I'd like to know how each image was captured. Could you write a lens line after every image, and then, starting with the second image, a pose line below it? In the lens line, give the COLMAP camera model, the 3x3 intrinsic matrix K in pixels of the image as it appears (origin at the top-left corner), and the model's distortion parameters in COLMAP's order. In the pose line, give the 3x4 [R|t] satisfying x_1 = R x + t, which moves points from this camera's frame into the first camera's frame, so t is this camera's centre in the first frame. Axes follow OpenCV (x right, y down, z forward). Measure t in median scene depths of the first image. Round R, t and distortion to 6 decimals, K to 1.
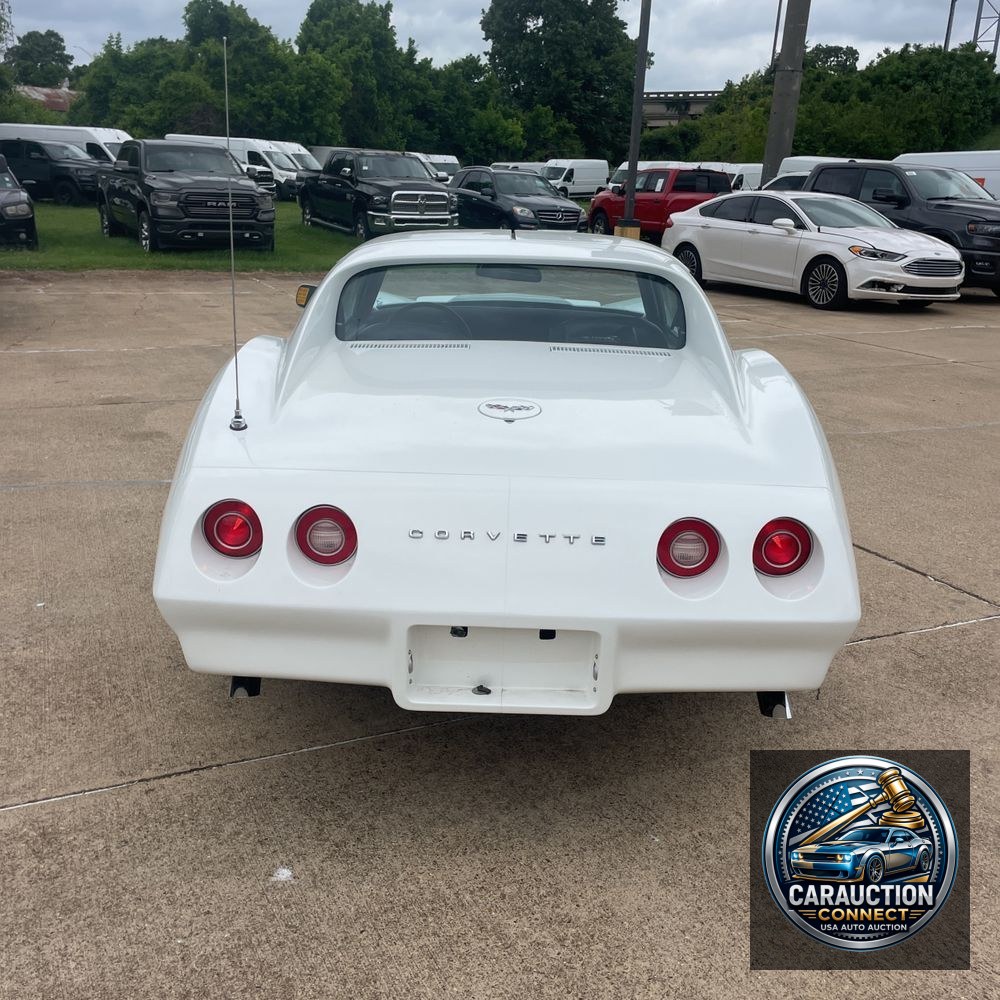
lens RADIAL K [[1045.0, 0, 489.6], [0, 1045.0, 502.6], [0, 0, 1]] dist [0.032523, 0.000000]
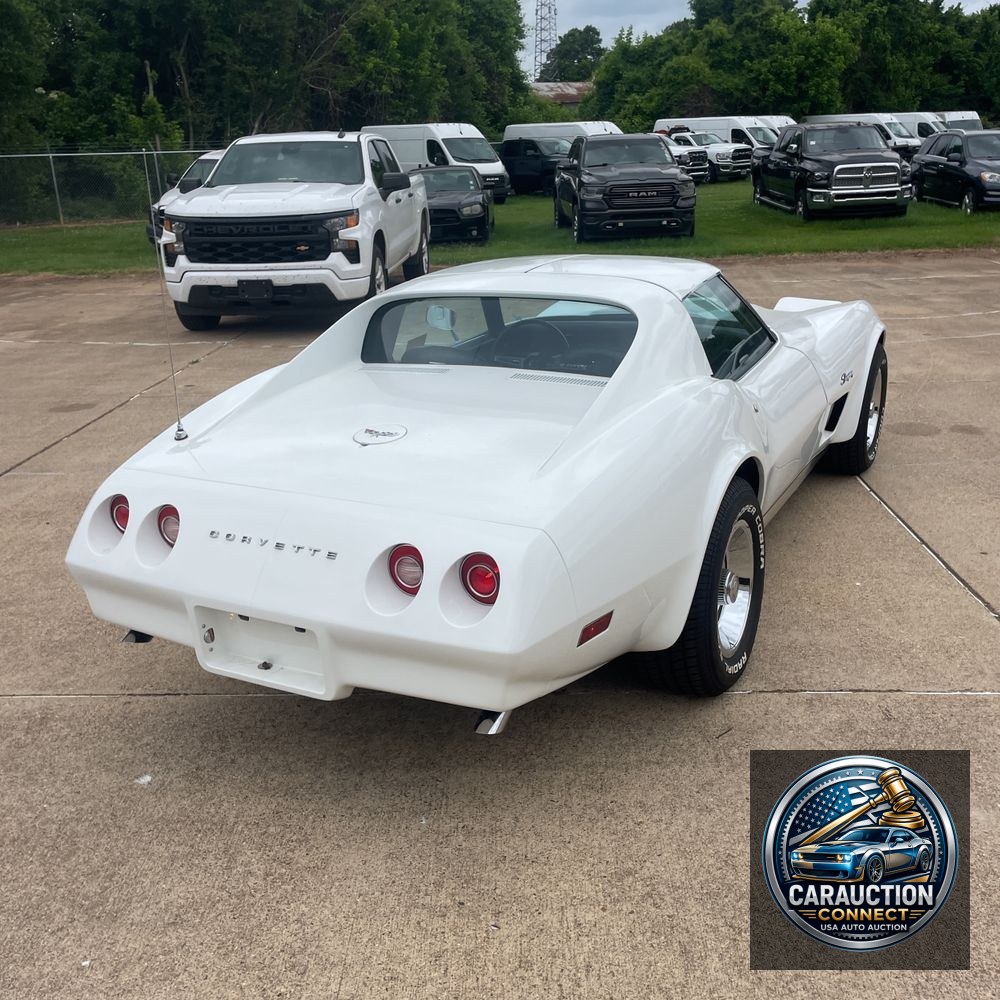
lens RADIAL K [[1045.0, 0, 502.3], [0, 1045.0, 493.7], [0, 0, 1]] dist [0.032523, 0.000000]
pose [[0.886004, 0.078905, -0.456915, 0.090078], [-0.070104, 0.996882, 0.036215, -0.009987], [0.458348, -0.000055, 0.888773, 0.003289]]
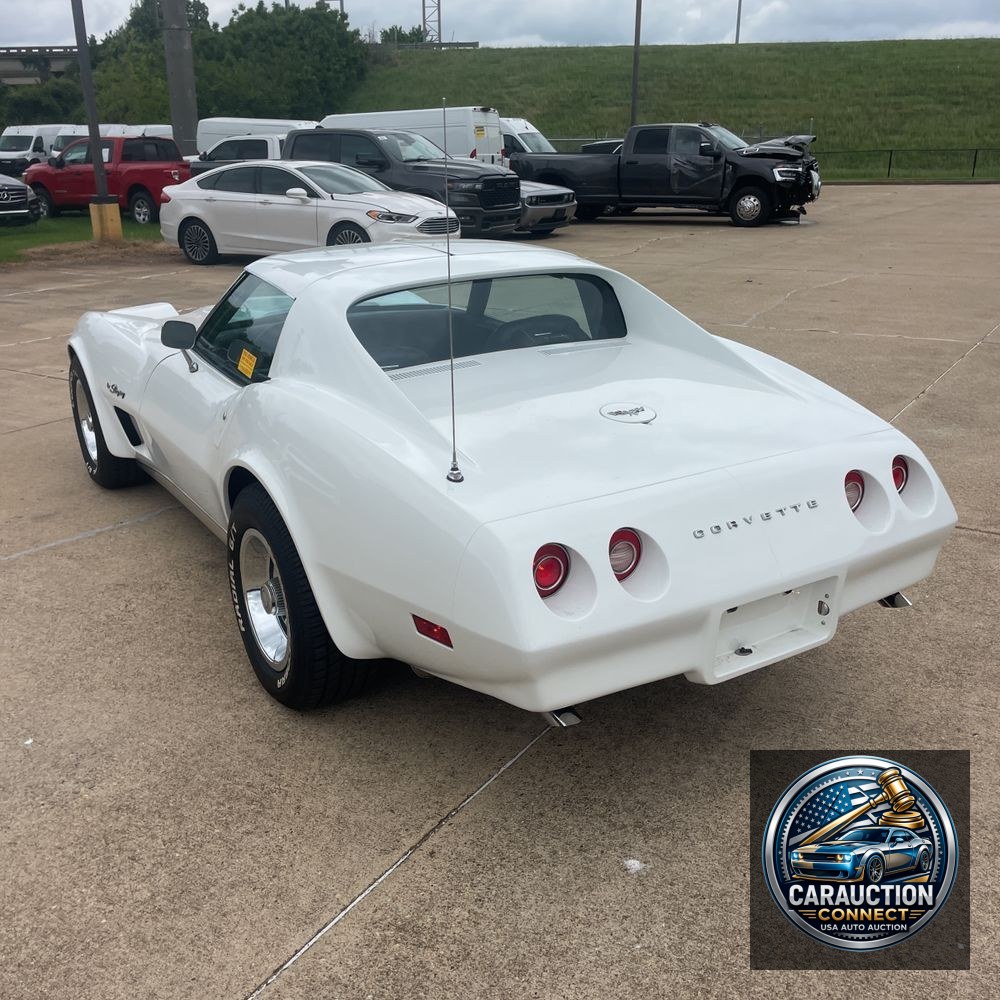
lens RADIAL K [[1045.0, 0, 501.4], [0, 1045.0, 509.7], [0, 0, 1]] dist [0.032523, 0.000000]
pose [[0.835520, -0.221866, 0.502675, -0.091065], [0.199300, 0.974921, 0.099036, -0.016927], [-0.512041, 0.017437, 0.858784, 0.013986]]
